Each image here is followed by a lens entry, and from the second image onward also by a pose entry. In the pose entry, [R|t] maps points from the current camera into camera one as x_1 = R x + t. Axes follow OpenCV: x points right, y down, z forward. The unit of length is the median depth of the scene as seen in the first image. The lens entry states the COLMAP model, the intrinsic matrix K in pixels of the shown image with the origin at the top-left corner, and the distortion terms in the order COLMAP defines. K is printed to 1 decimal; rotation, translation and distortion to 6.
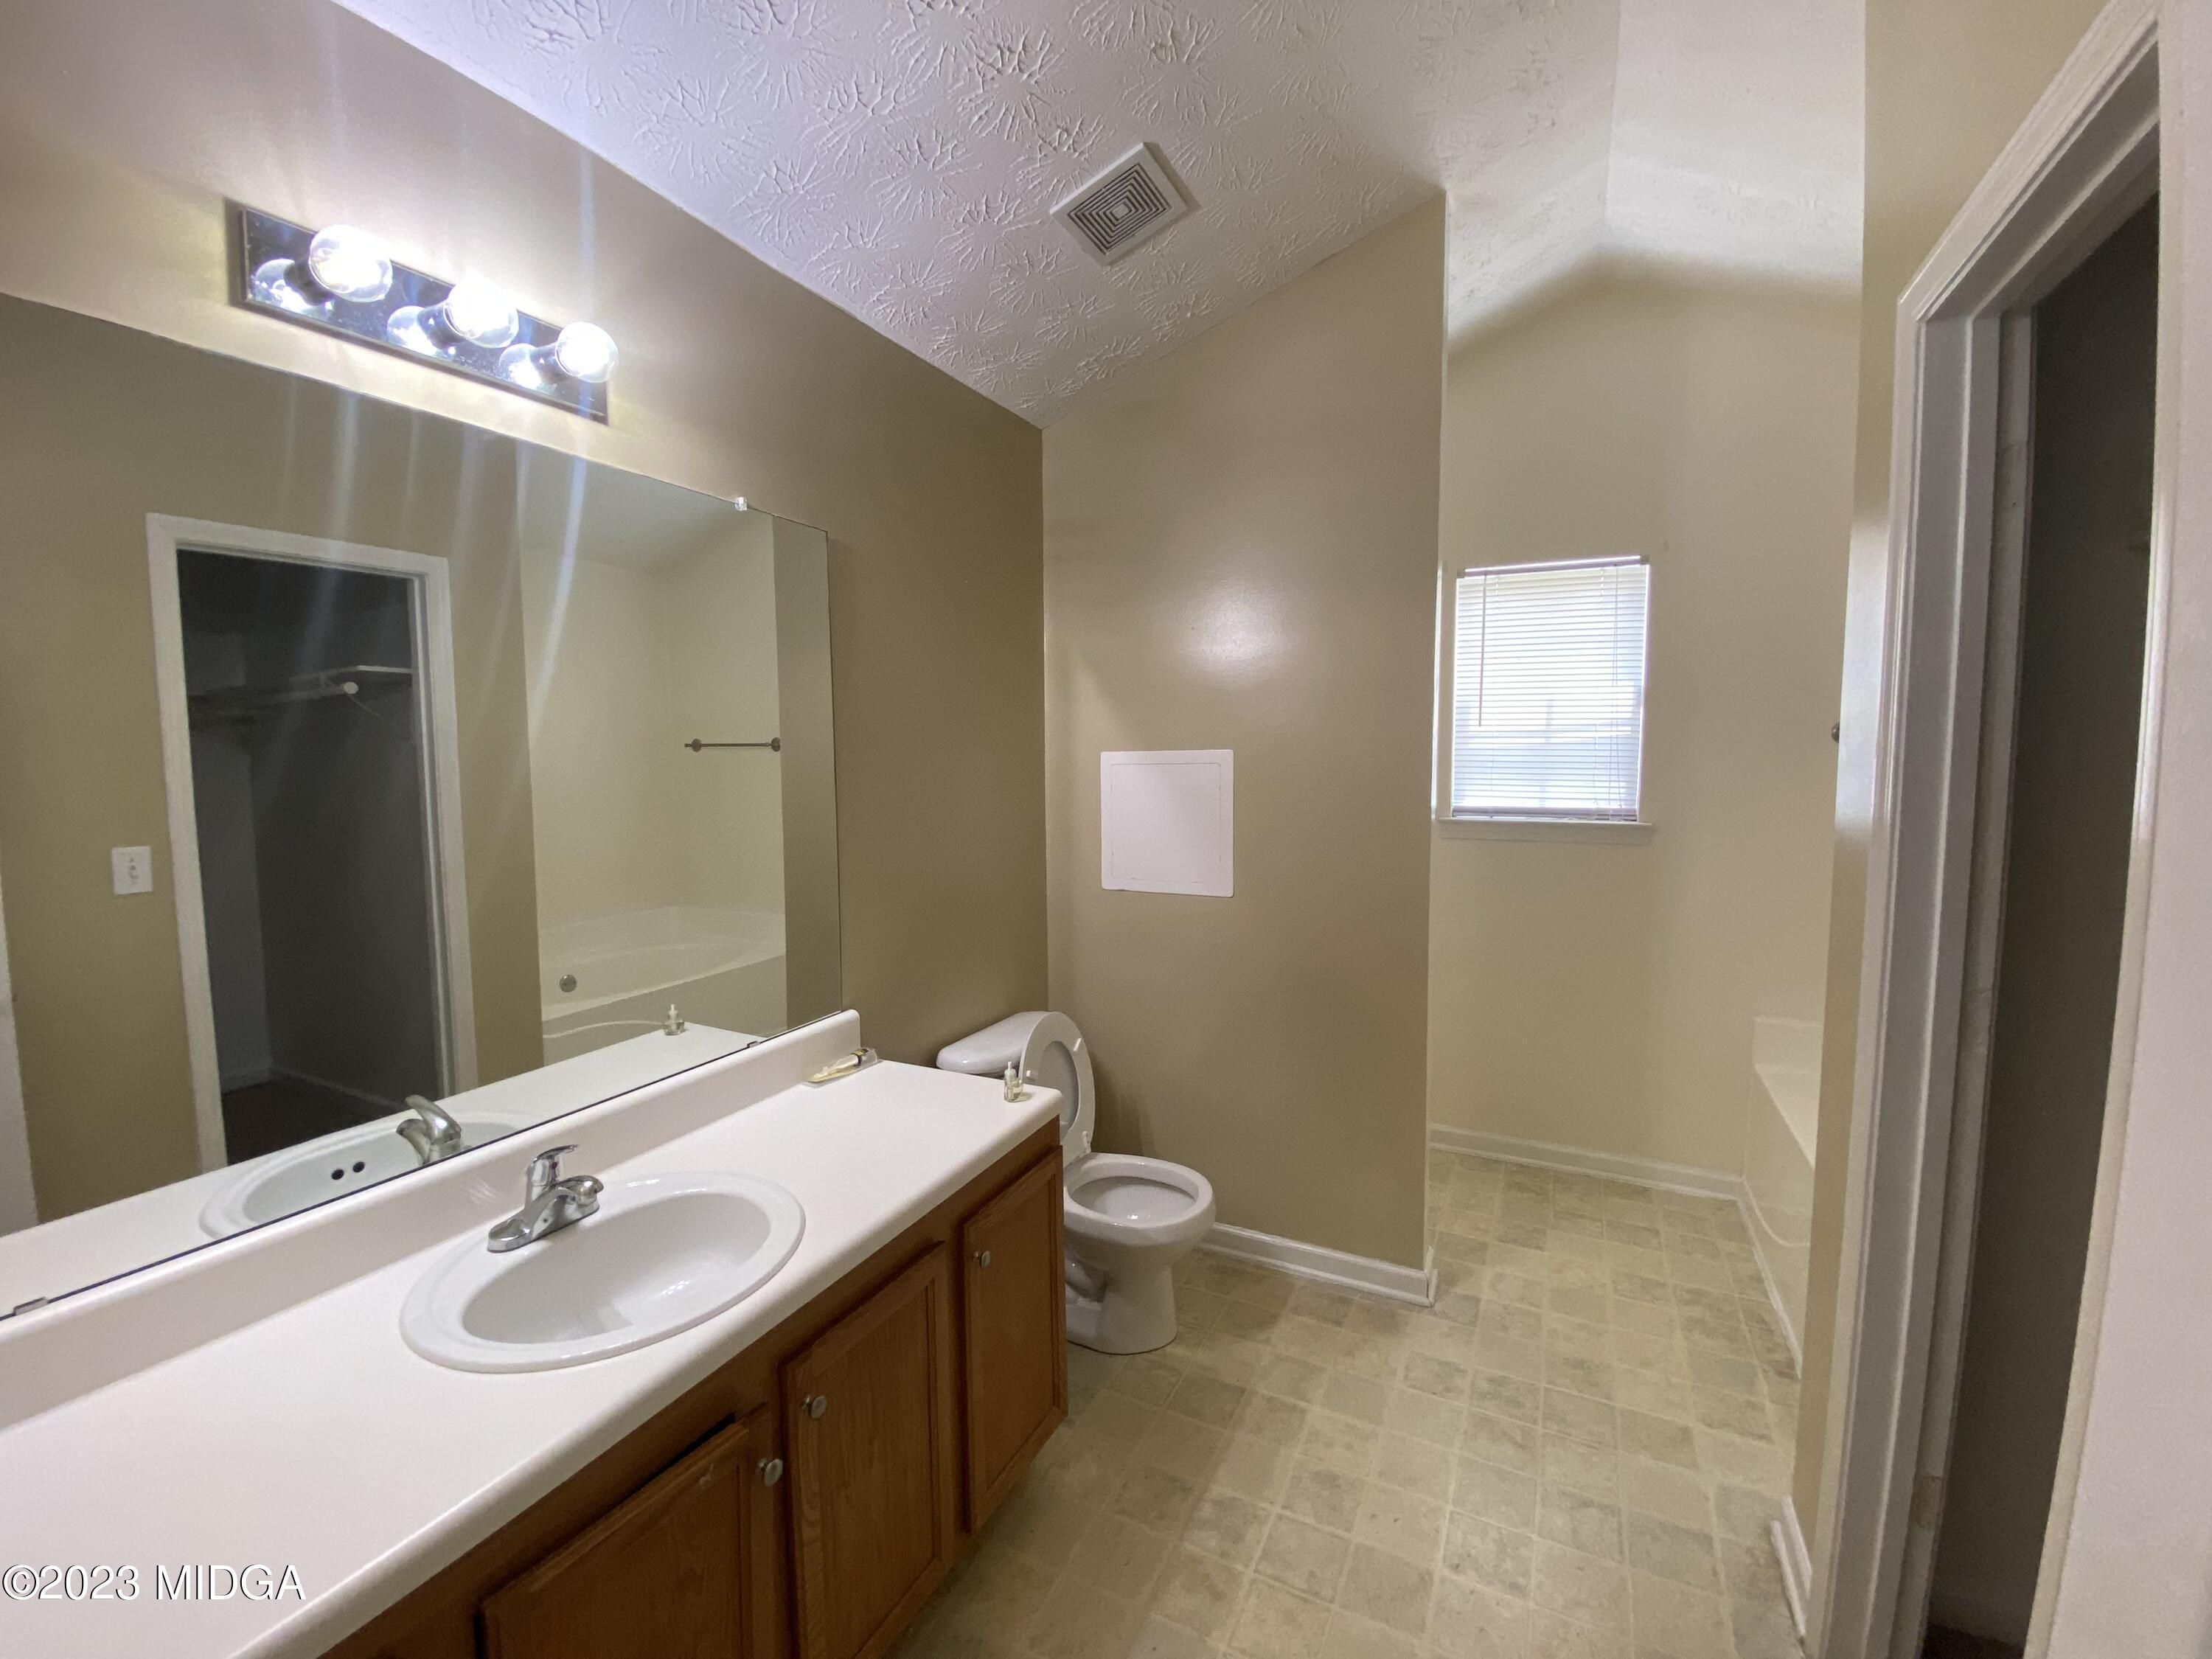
lens RADIAL K [[919.4, 0, 1110.7], [0, 919.4, 840.0], [0, 0, 1]] dist [-0.003262, -0.000345]
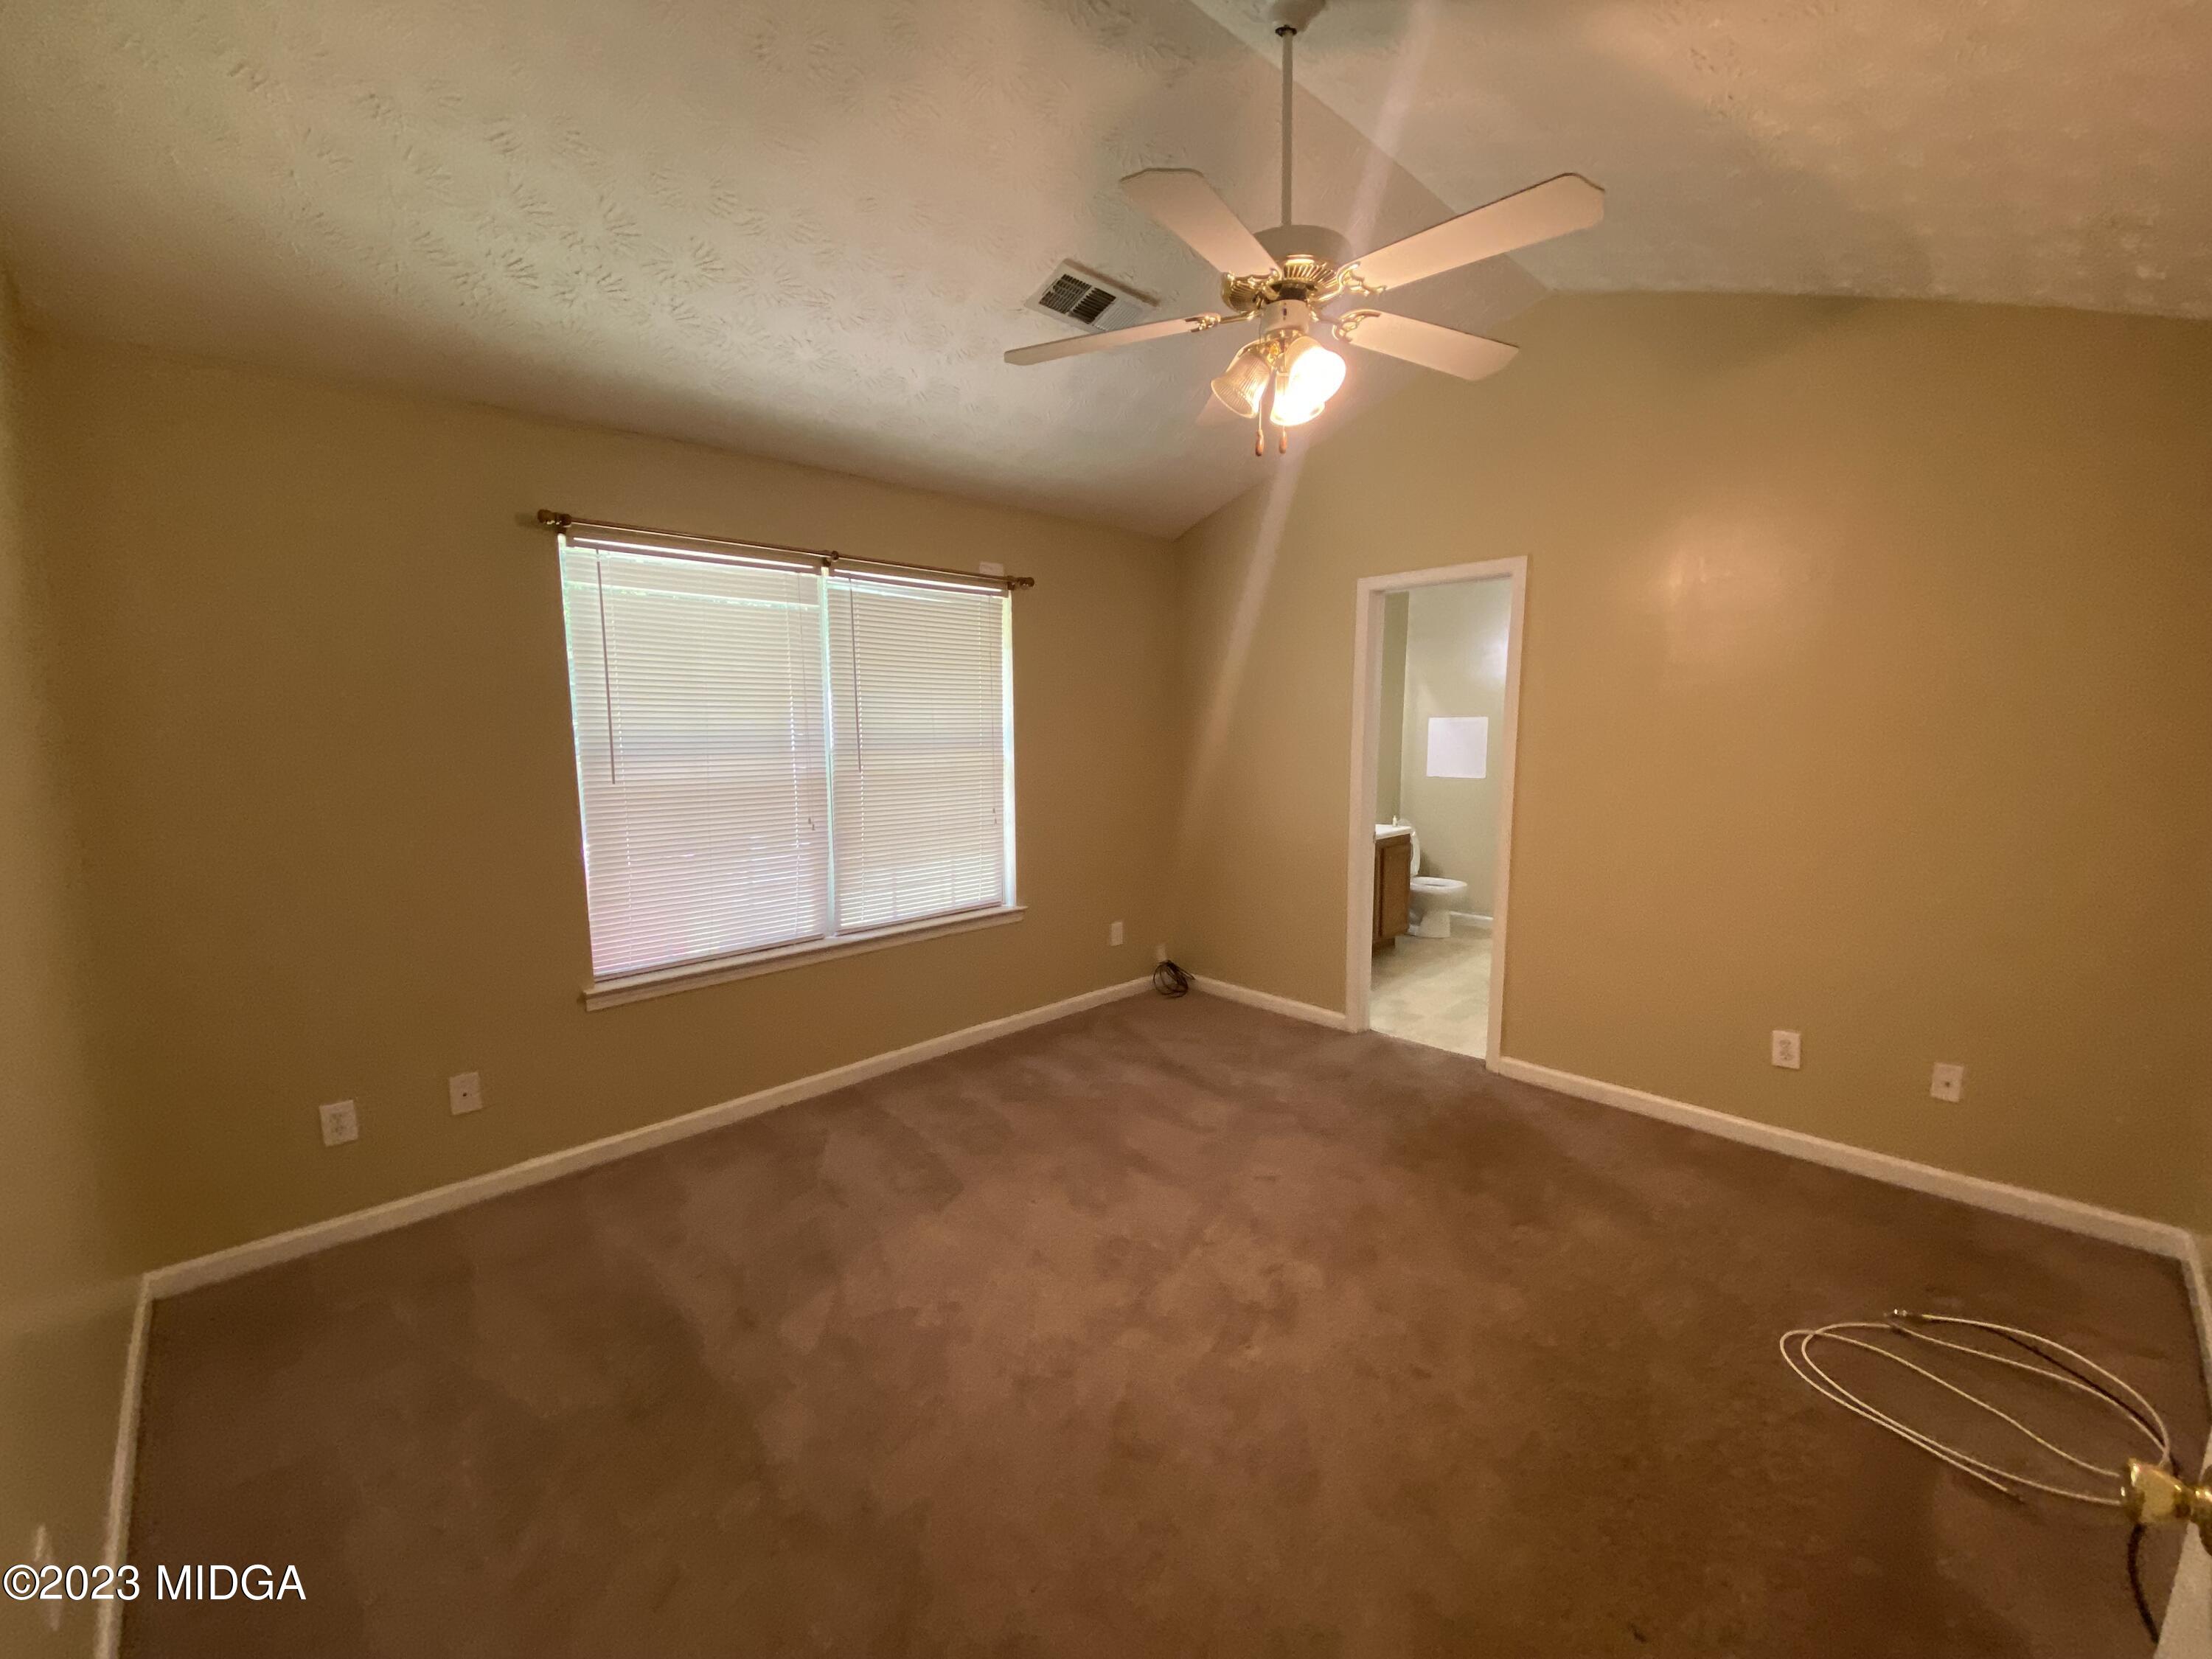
lens RADIAL K [[919.4, 0, 1106.0], [0, 919.4, 823.4], [0, 0, 1]] dist [-0.003262, -0.000345]
pose [[0.944059, 0.038065, -0.327571, -0.010032], [-0.024475, 0.998664, 0.045513, 0.092367], [0.328866, -0.034950, 0.943730, -1.561328]]
